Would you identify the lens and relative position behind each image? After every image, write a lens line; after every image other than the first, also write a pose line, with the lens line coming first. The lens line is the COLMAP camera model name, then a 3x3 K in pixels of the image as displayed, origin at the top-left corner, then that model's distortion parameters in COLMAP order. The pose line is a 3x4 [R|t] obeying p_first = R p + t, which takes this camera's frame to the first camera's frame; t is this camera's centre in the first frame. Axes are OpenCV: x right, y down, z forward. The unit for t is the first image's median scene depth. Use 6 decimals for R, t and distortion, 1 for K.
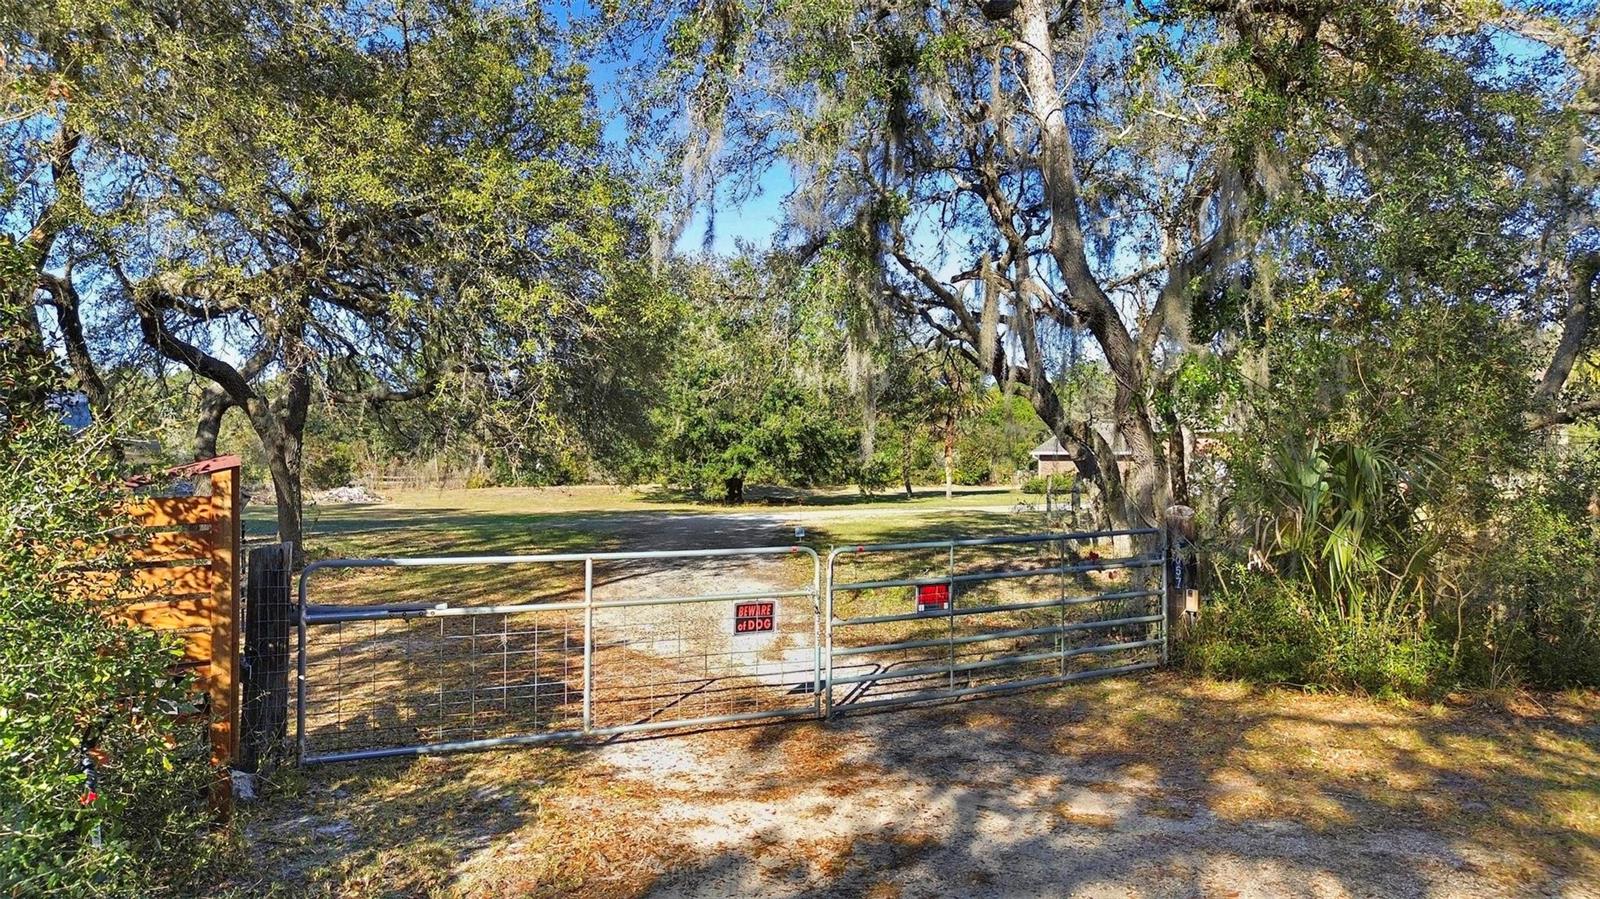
lens RADIAL K [[1176.6, 0, 800.0], [0, 1176.6, 449.5], [0, 0, 1]] dist [0.064890, -0.079089]
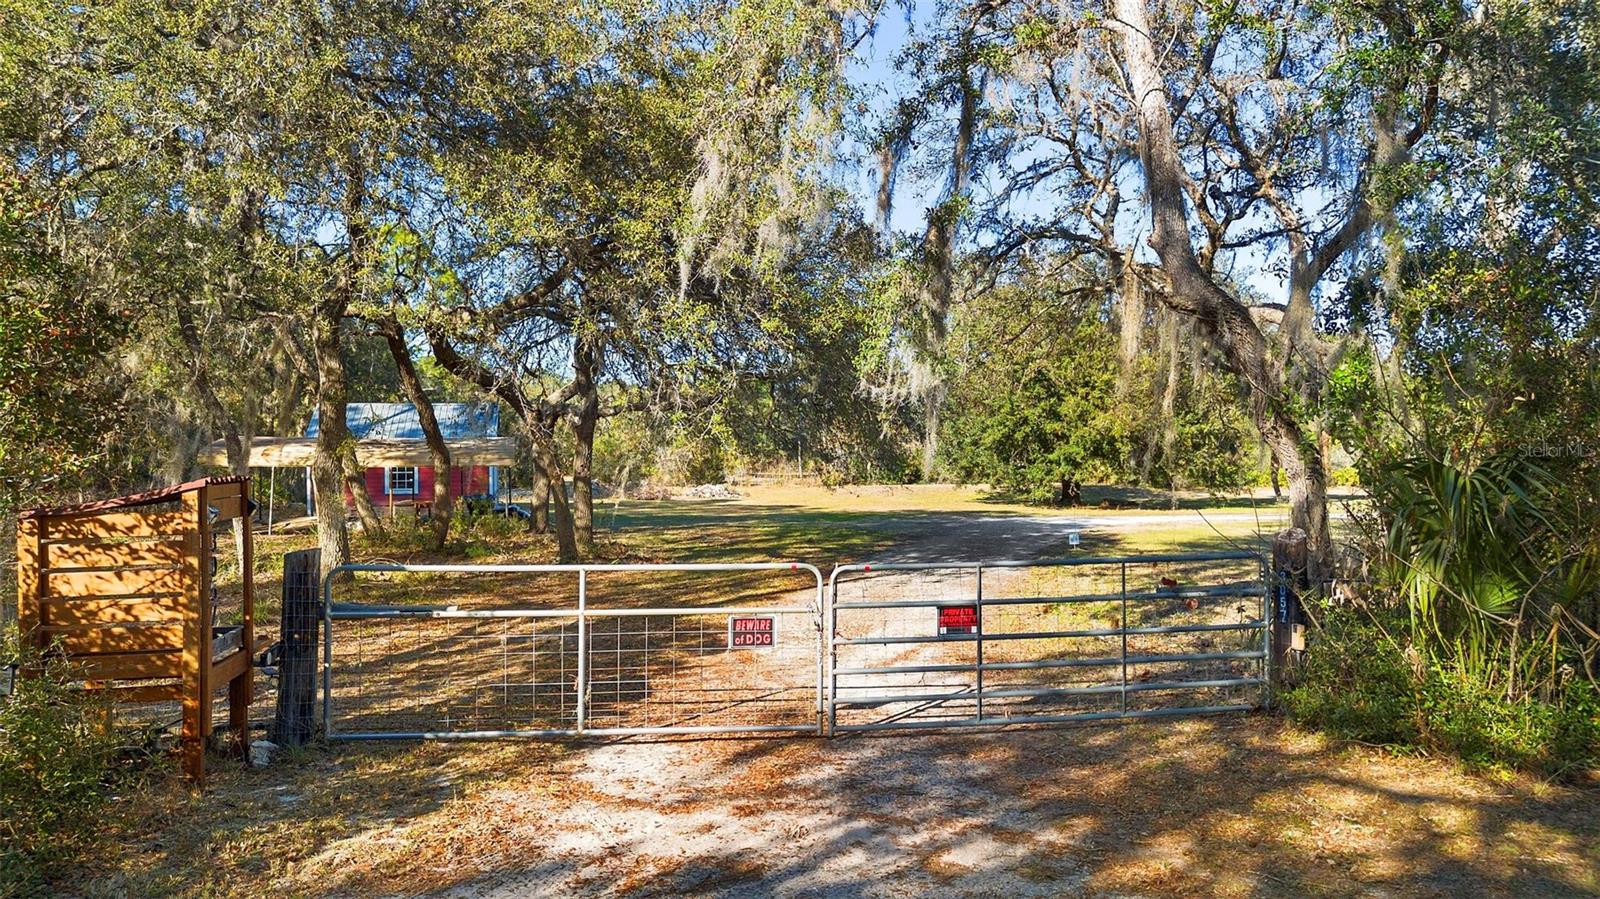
lens RADIAL K [[1176.6, 0, 800.0], [0, 1176.6, 449.5], [0, 0, 1]] dist [0.064890, -0.079089]
pose [[0.937592, -0.001775, -0.347734, 0.358300], [0.003066, 0.999990, 0.003164, -0.018074], [0.347725, -0.004033, 0.937588, 0.063003]]
